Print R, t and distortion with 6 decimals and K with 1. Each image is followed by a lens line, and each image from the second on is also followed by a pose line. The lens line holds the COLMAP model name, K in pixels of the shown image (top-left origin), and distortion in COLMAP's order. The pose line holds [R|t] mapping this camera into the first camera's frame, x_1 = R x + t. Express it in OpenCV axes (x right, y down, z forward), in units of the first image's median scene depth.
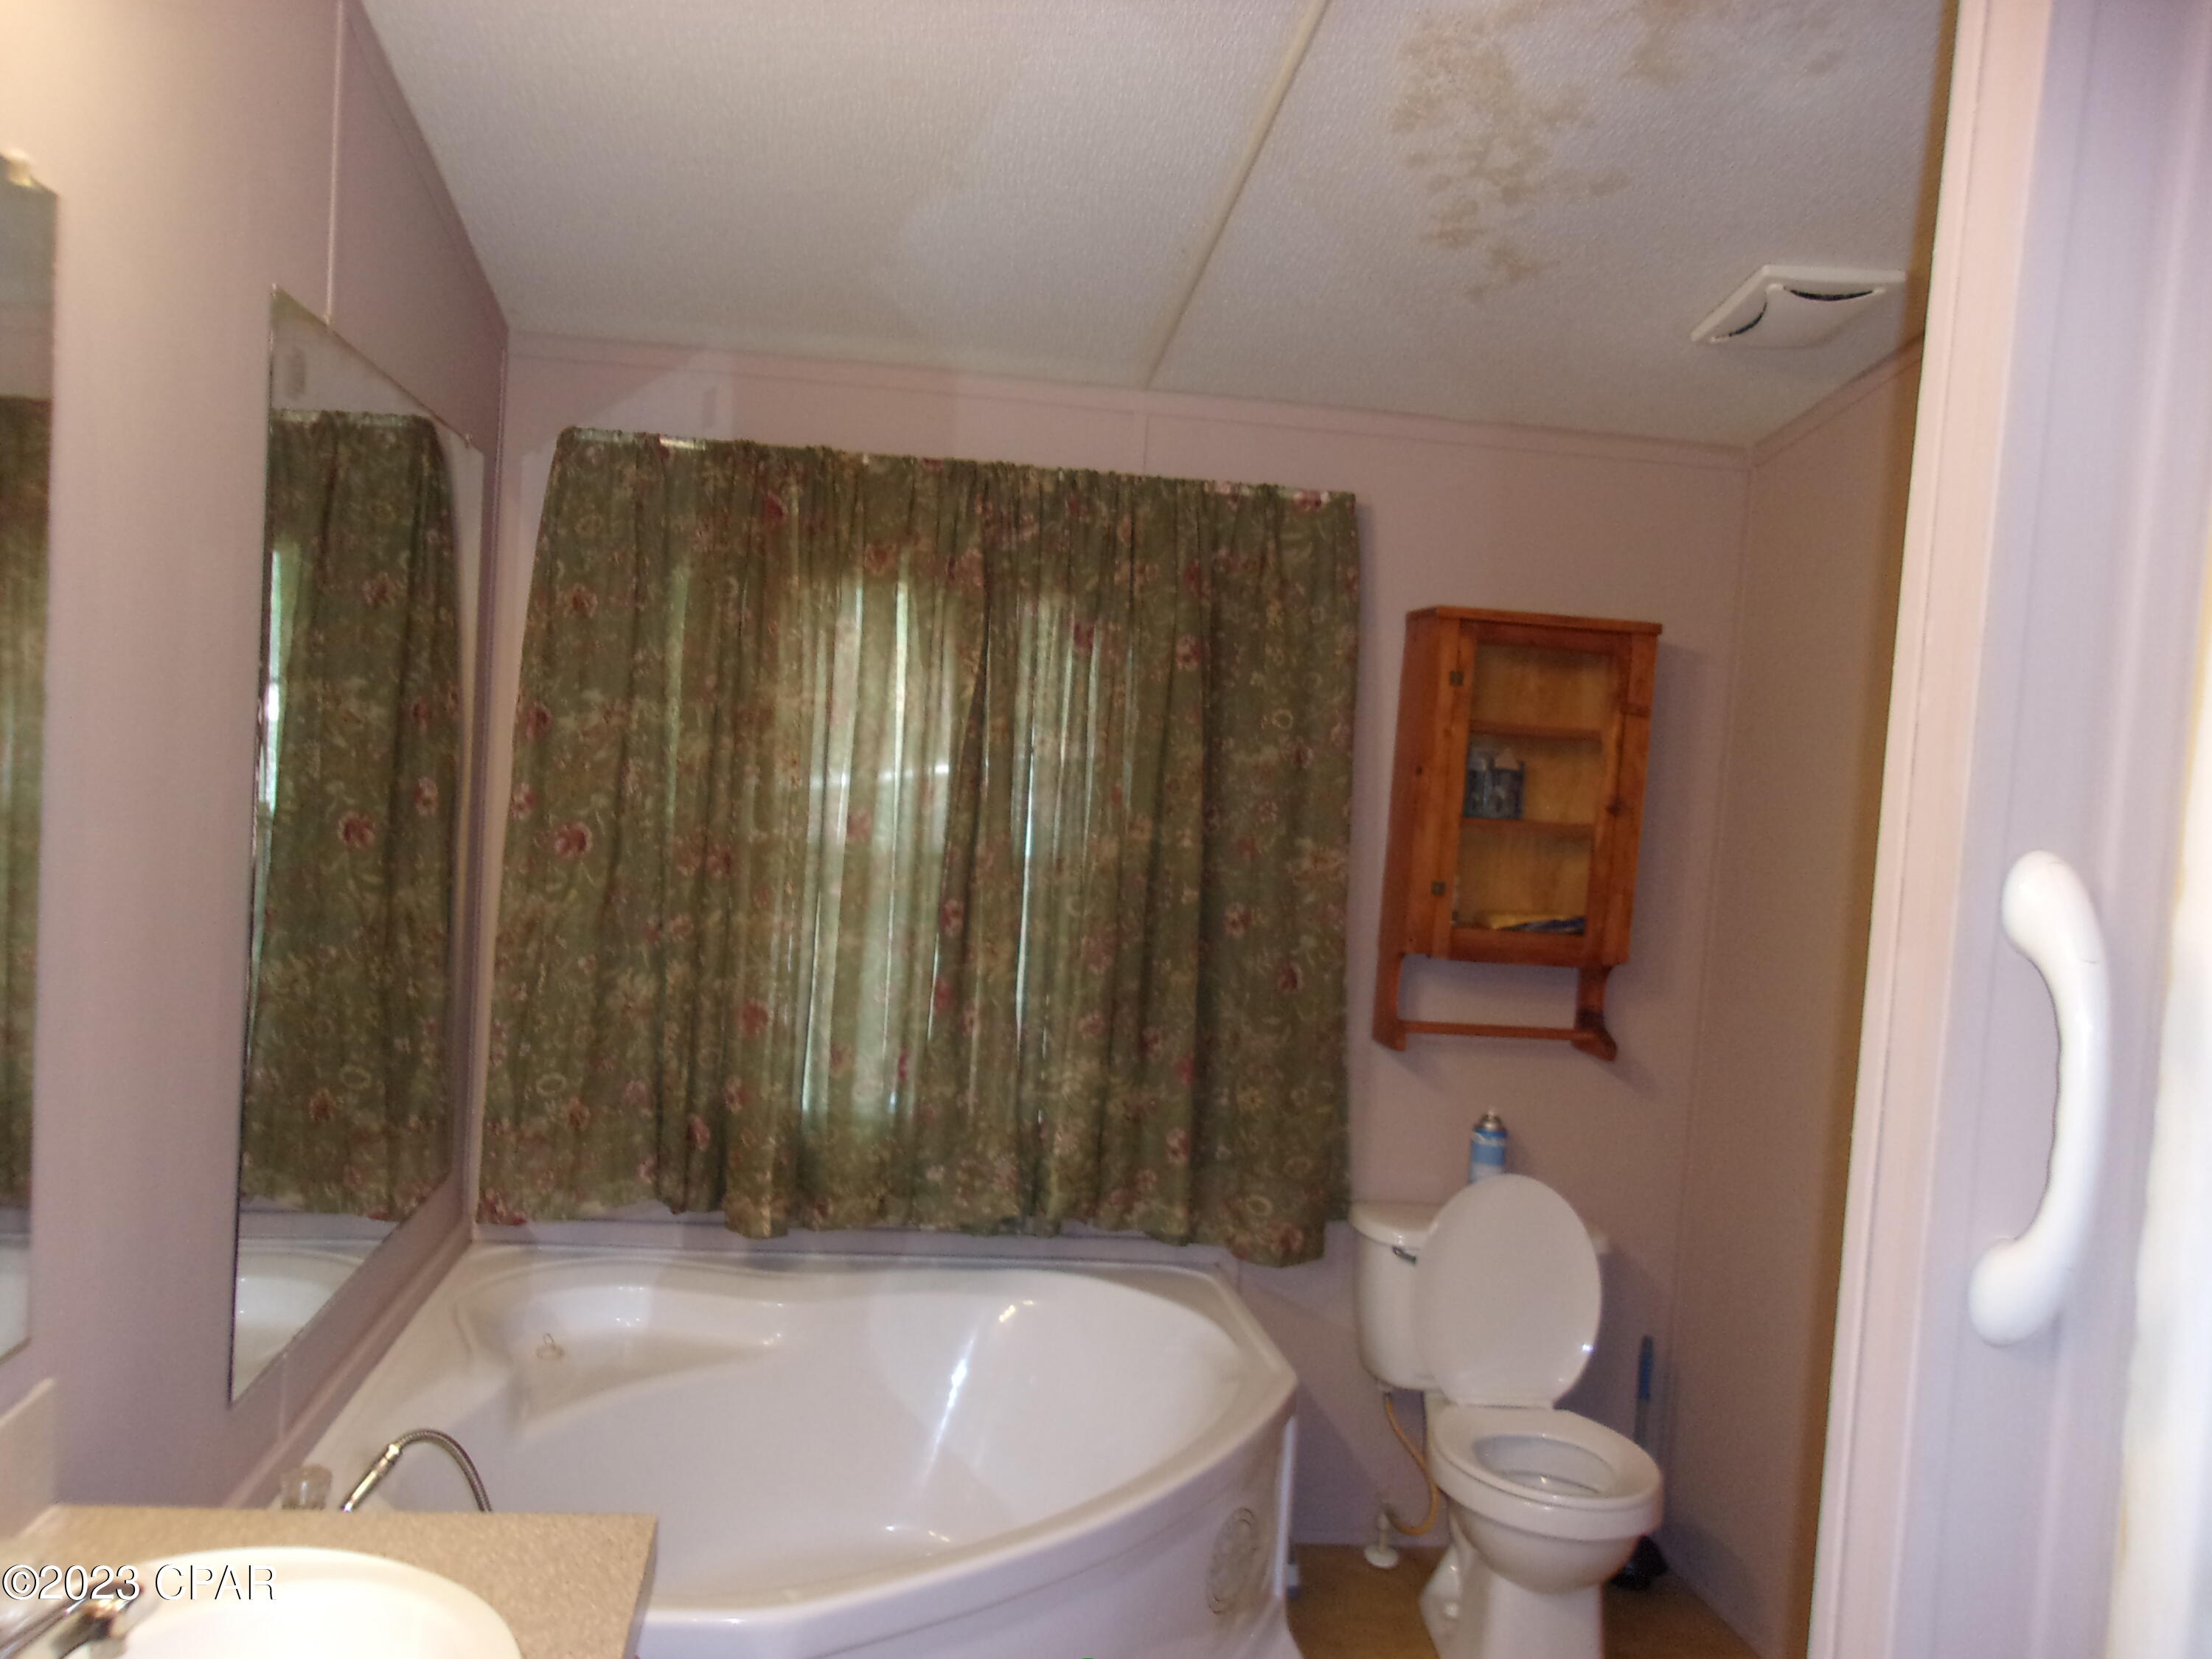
lens RADIAL K [[1811.1, 0, 1106.0], [0, 1811.1, 829.5], [0, 0, 1]] dist [0.003560, -0.051059]
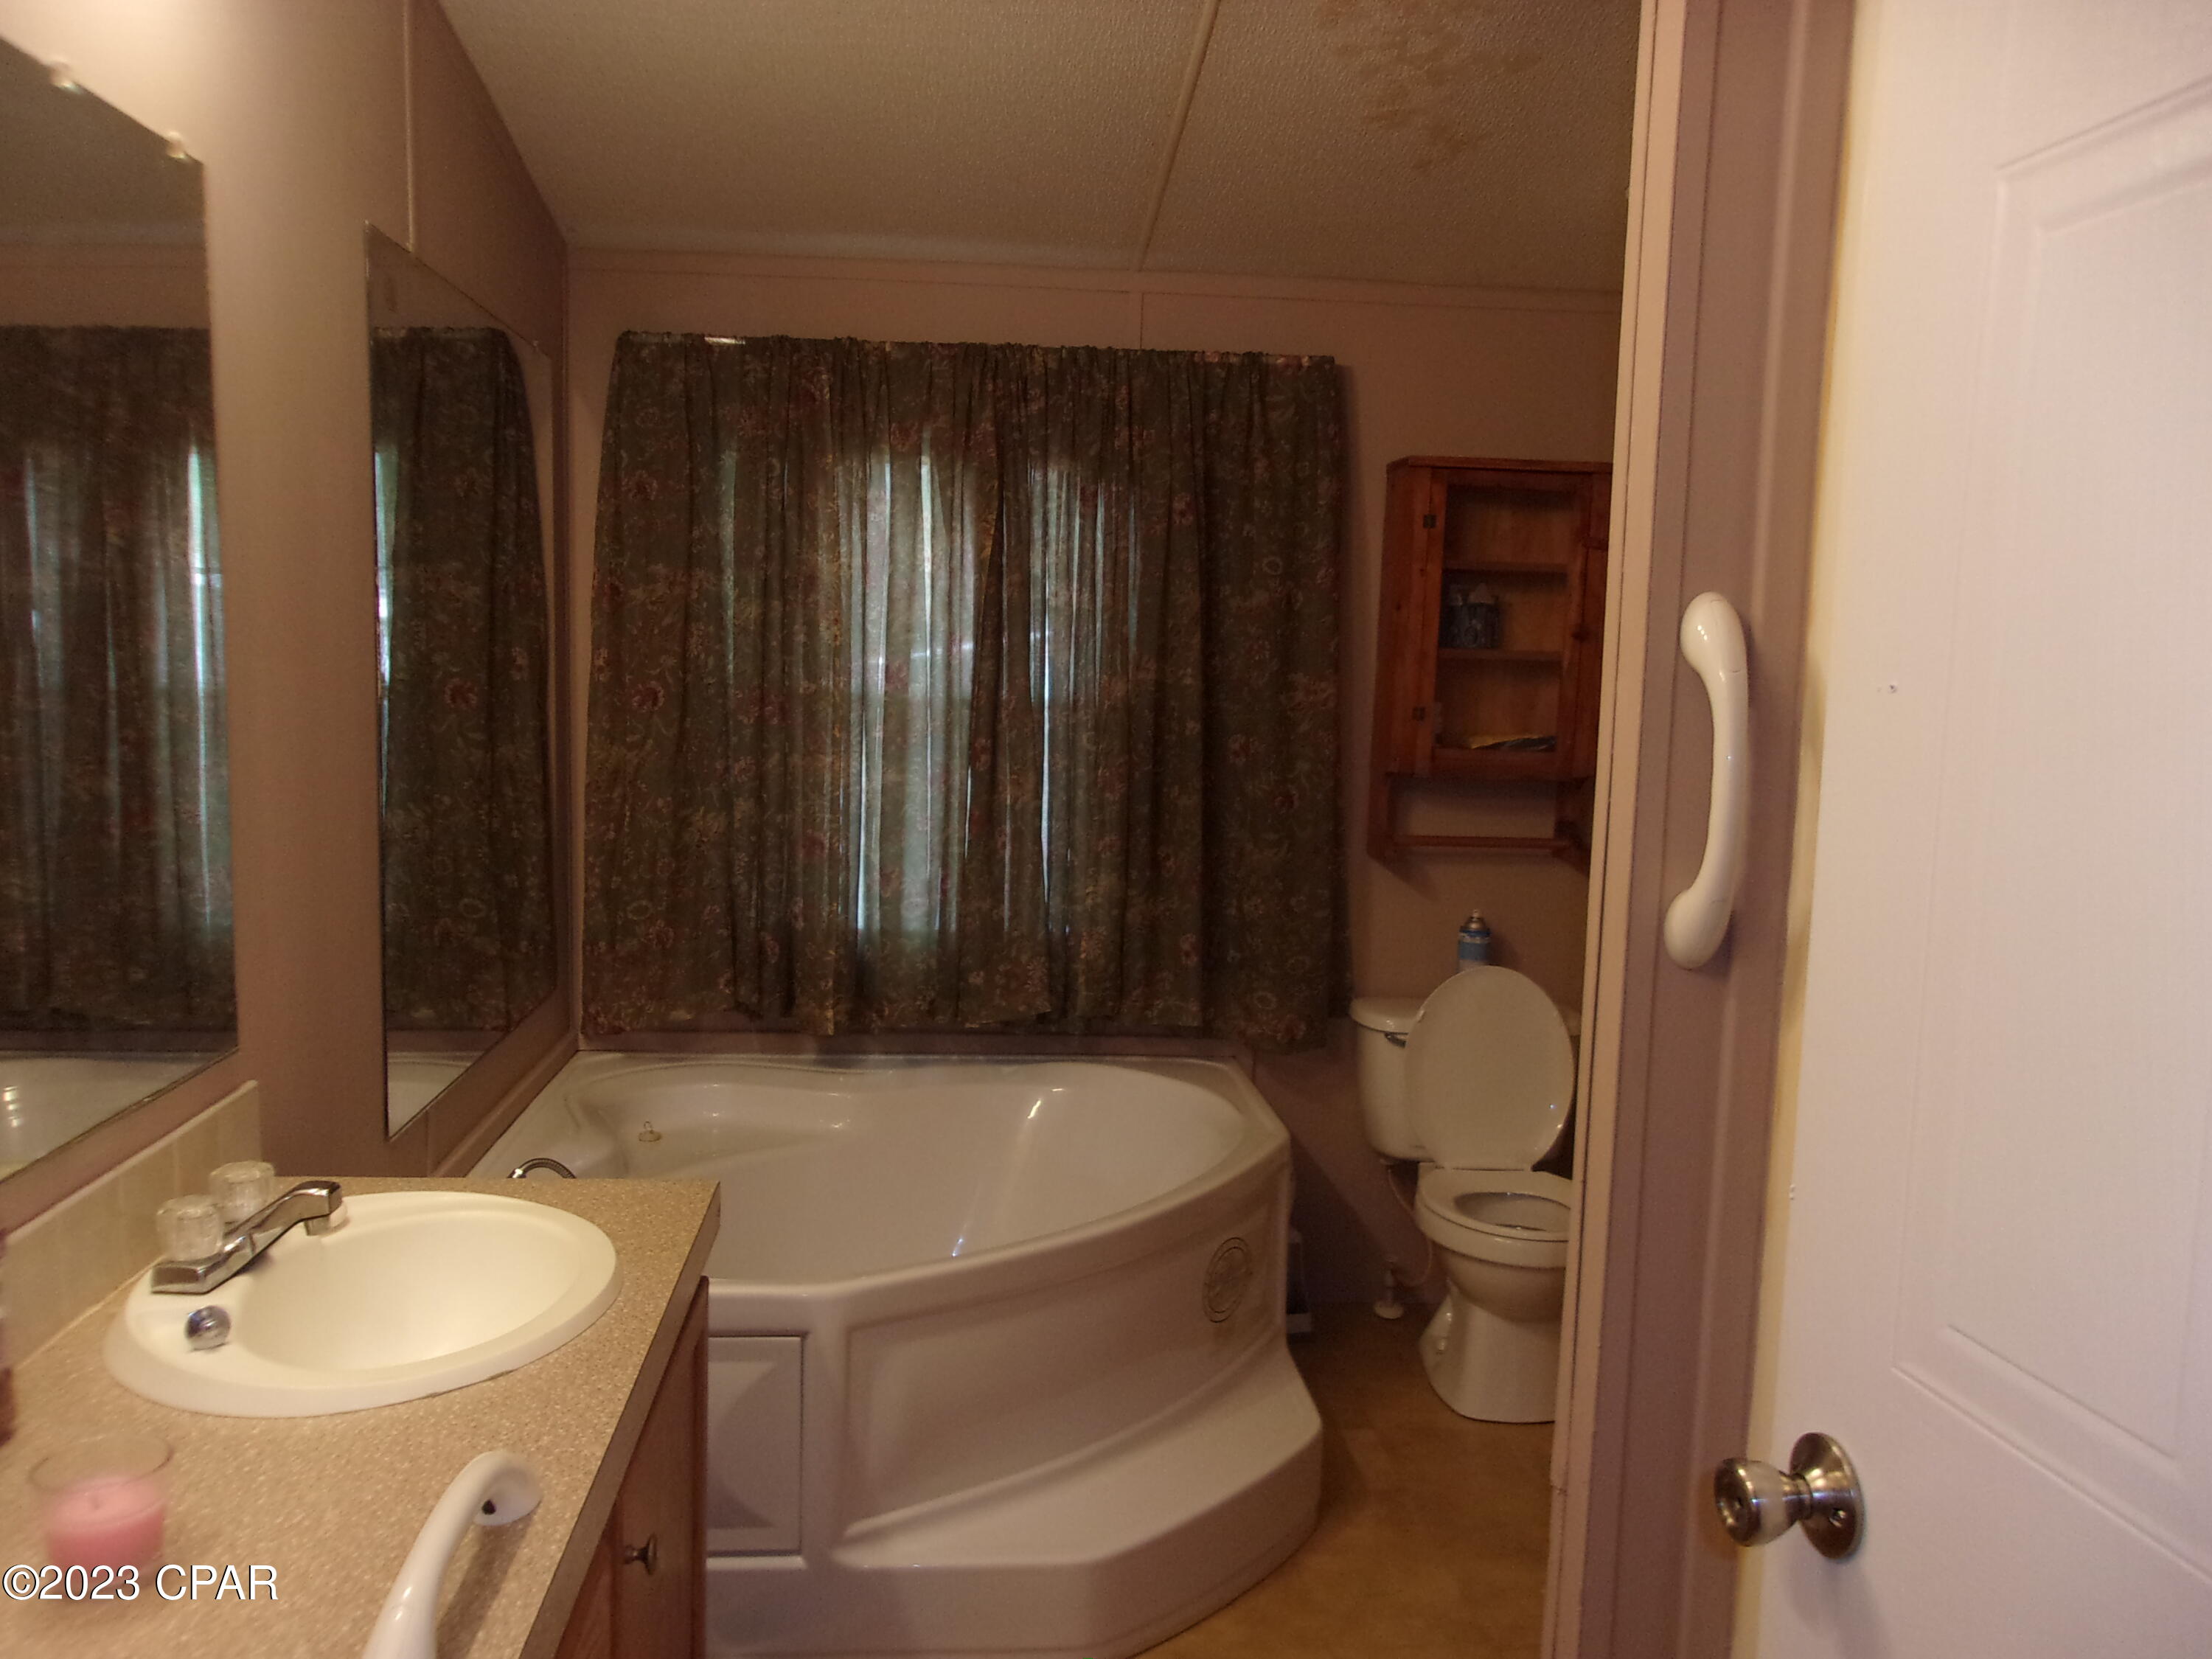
lens RADIAL K [[1811.1, 0, 1106.0], [0, 1811.1, 829.5], [0, 0, 1]] dist [0.003560, -0.051059]
pose [[0.997925, -0.035488, -0.053731, 0.051581], [0.038649, 0.997511, 0.058975, 0.032338], [0.051505, -0.060929, 0.996812, -0.125863]]
